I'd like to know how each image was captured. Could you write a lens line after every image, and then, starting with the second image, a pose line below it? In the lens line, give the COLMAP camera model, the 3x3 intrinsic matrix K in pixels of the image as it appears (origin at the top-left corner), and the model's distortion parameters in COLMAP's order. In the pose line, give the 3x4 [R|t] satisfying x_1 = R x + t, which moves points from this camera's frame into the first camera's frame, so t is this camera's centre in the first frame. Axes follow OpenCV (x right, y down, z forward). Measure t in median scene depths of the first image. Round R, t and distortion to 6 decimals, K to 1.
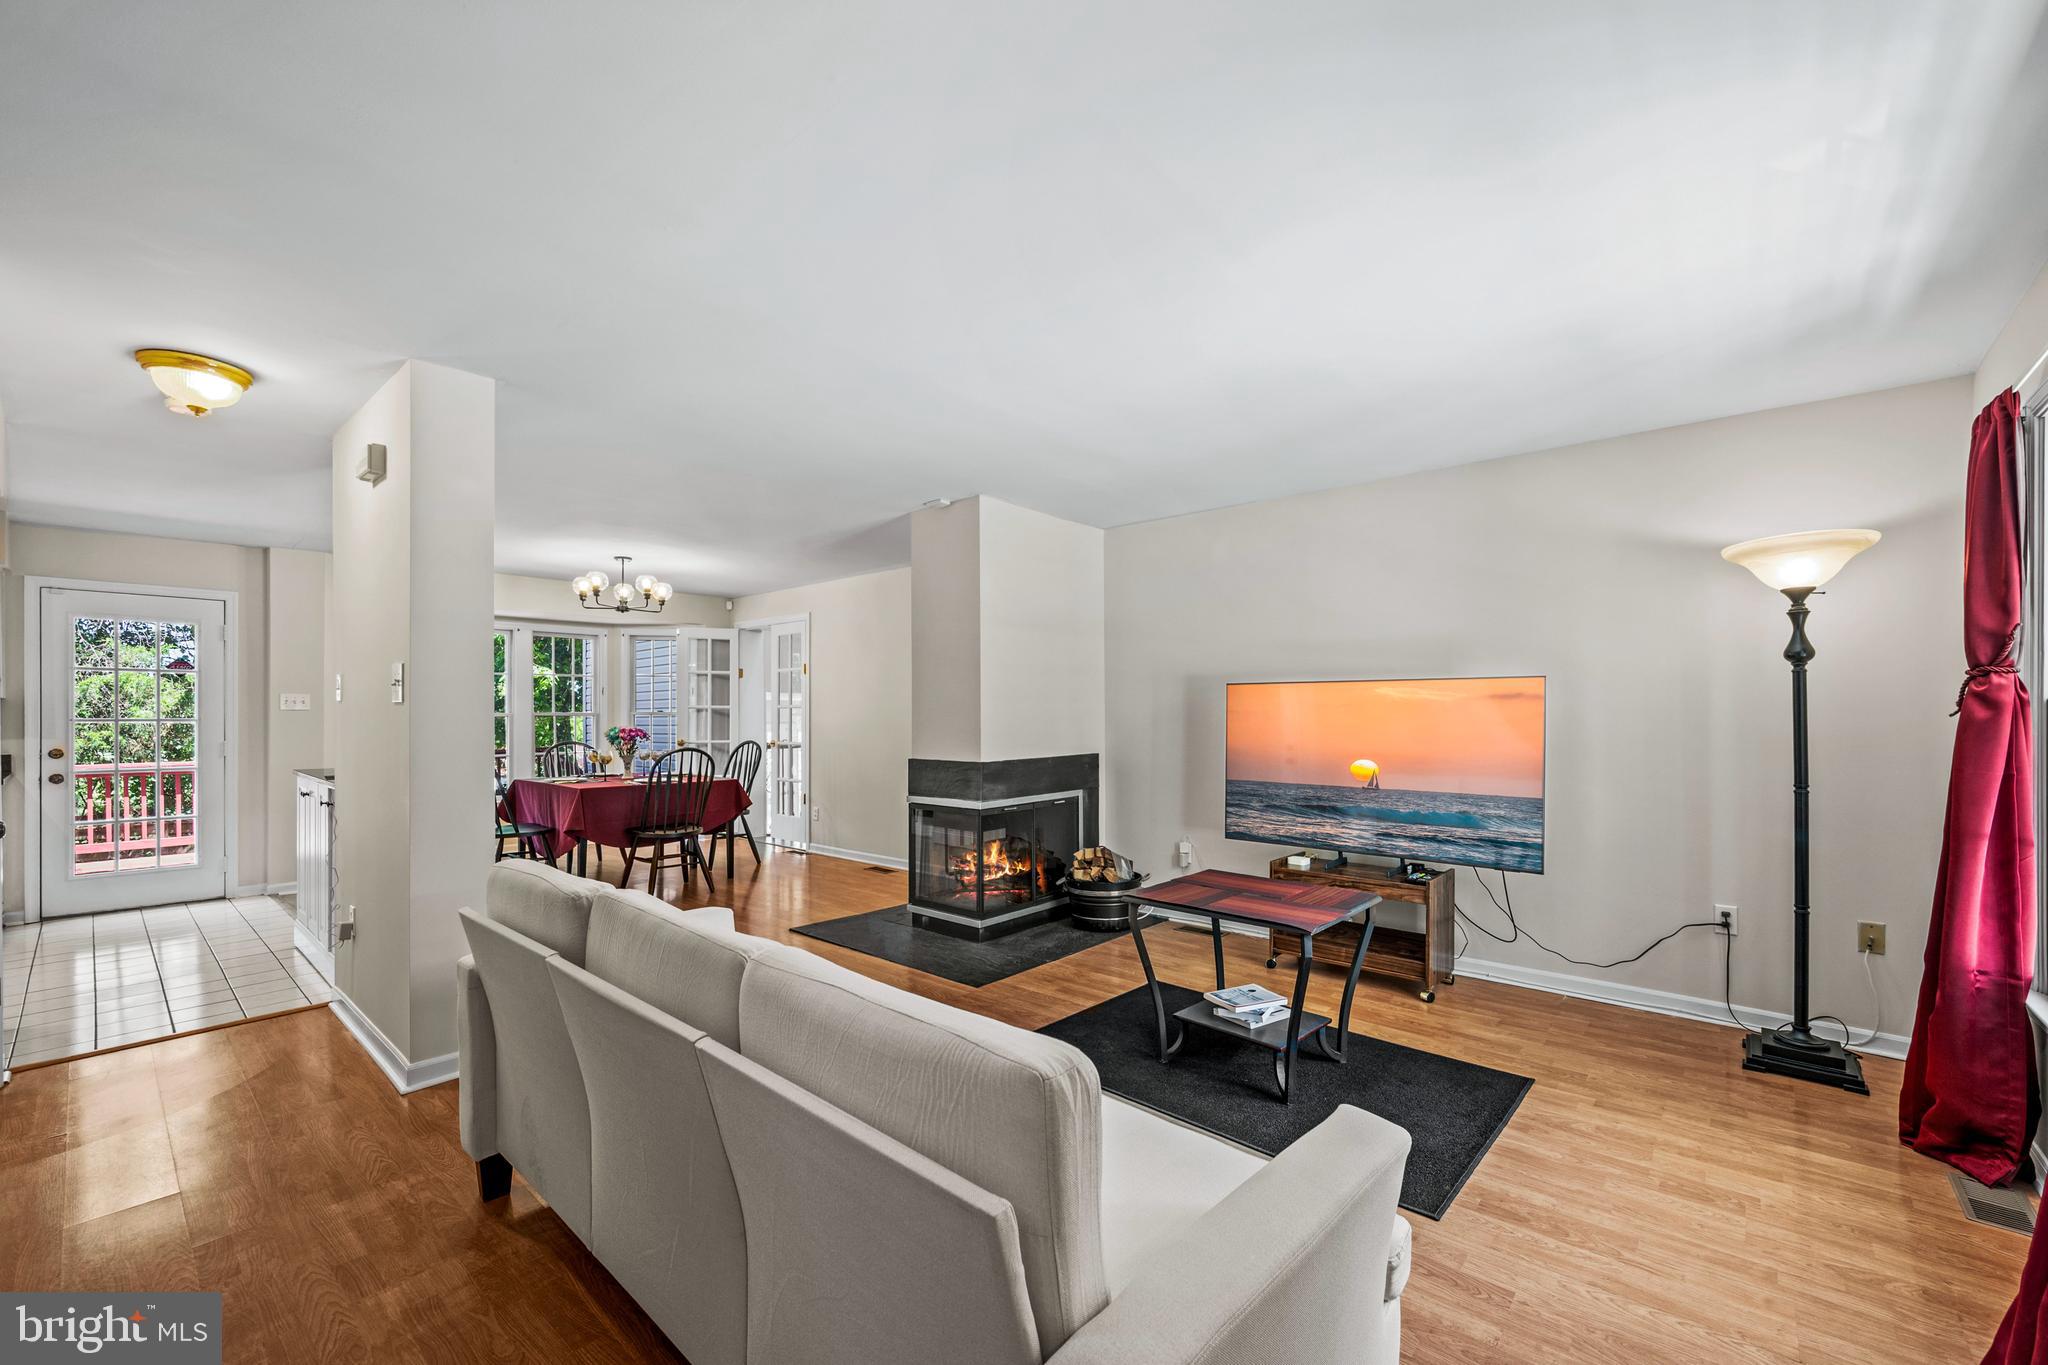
lens RADIAL K [[820.3, 0, 1022.2], [0, 820.3, 712.7], [0, 0, 1]] dist [-0.003068, 0.001257]
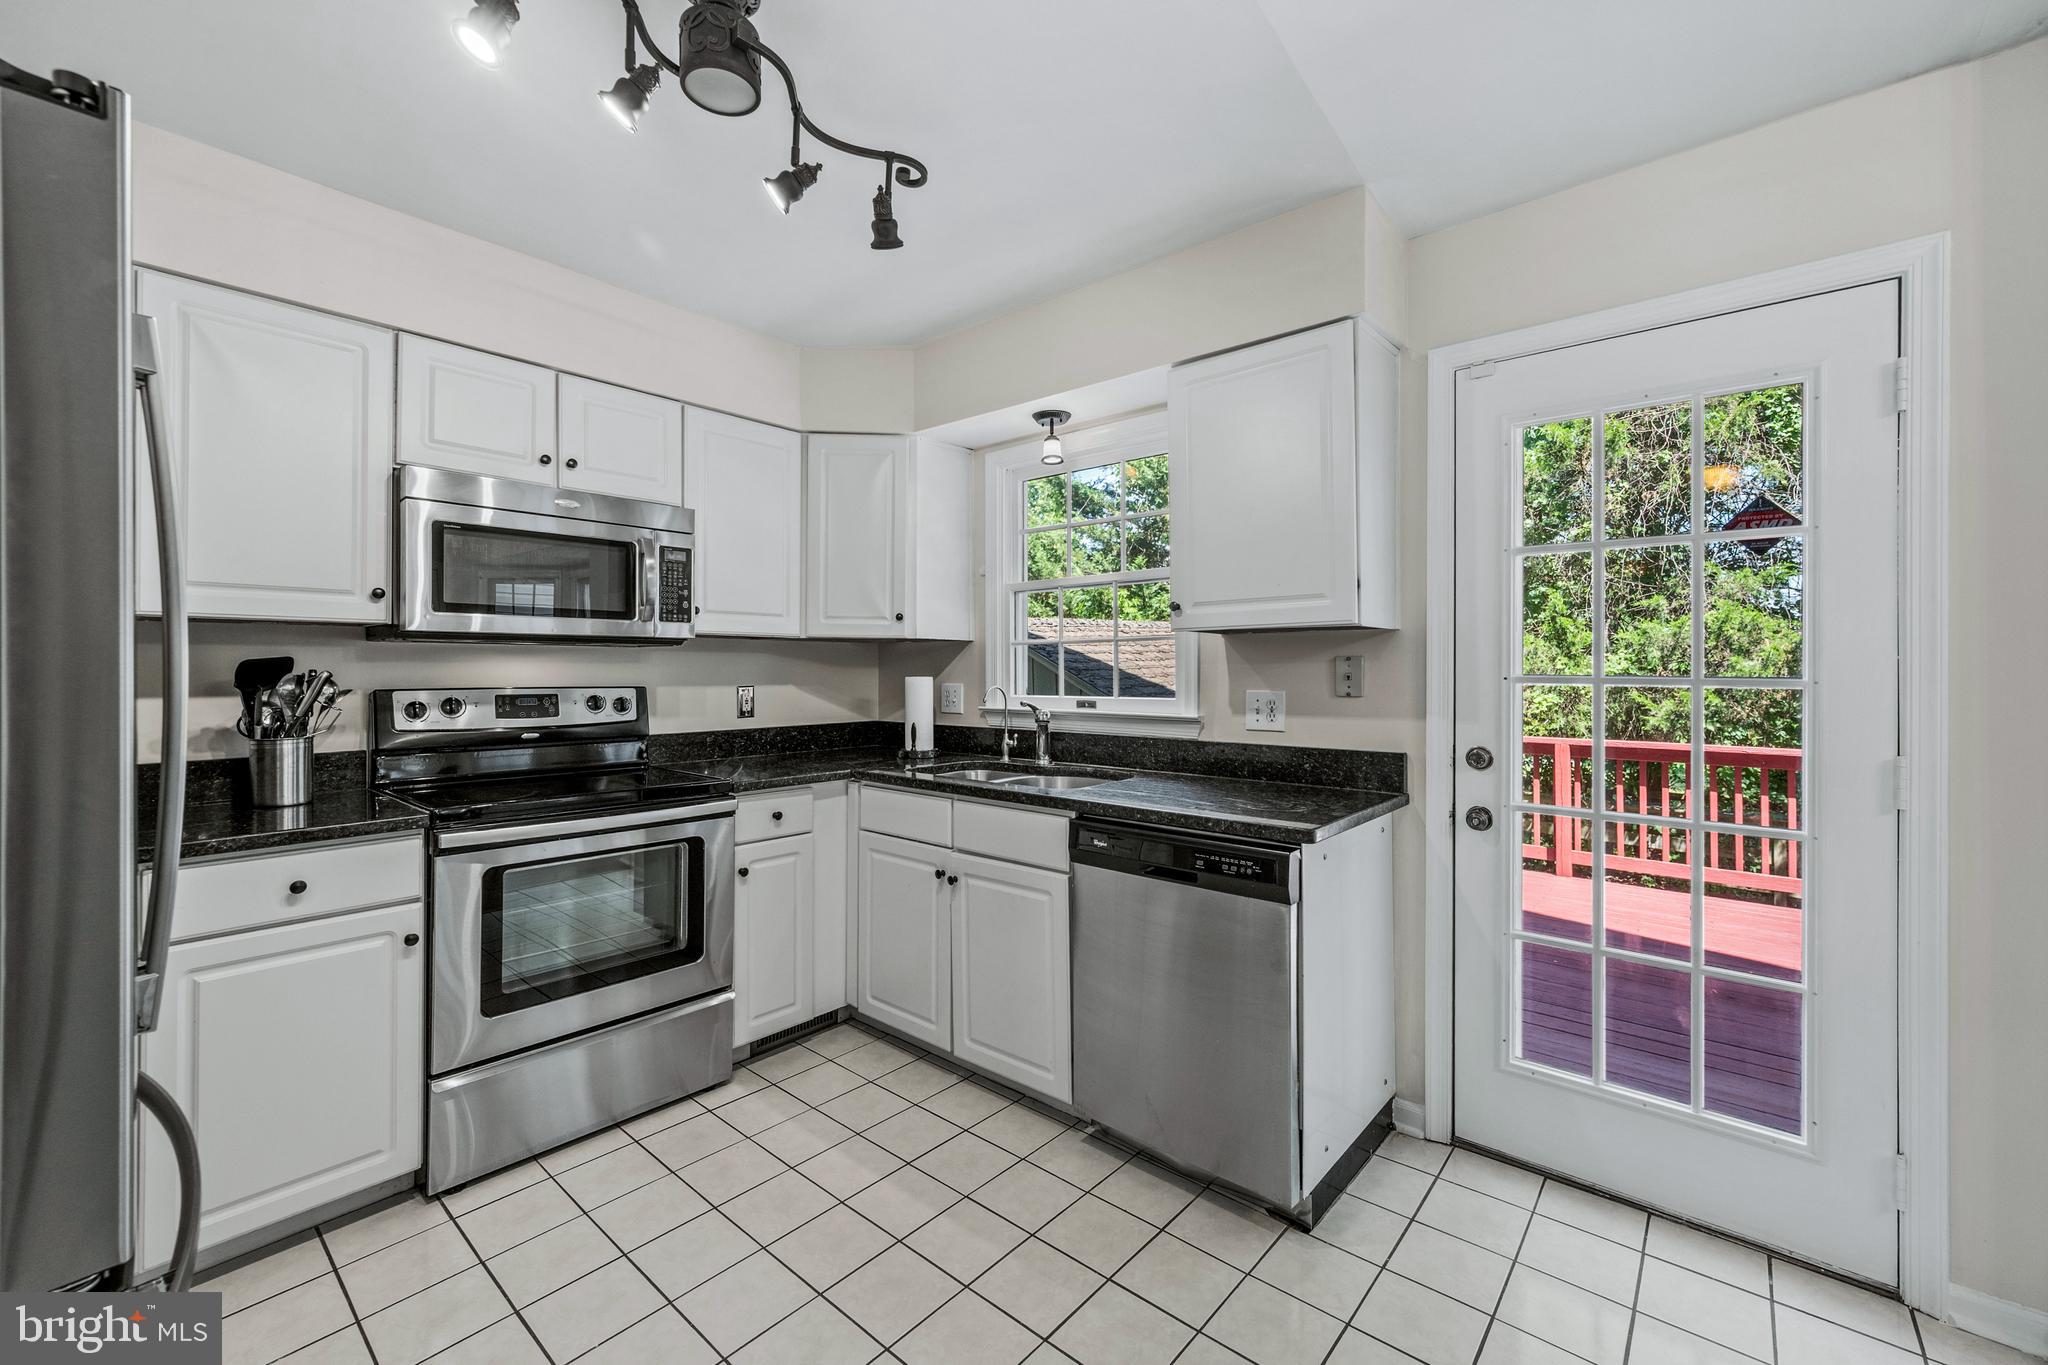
lens RADIAL K [[820.3, 0, 1025.9], [0, 820.3, 668.8], [0, 0, 1]] dist [-0.003068, 0.001257]
pose [[0.004746, 0.003586, -0.999982, -0.682428], [-0.001853, 0.999992, 0.003577, 0.002865], [0.999987, 0.001836, 0.004752, 0.686096]]
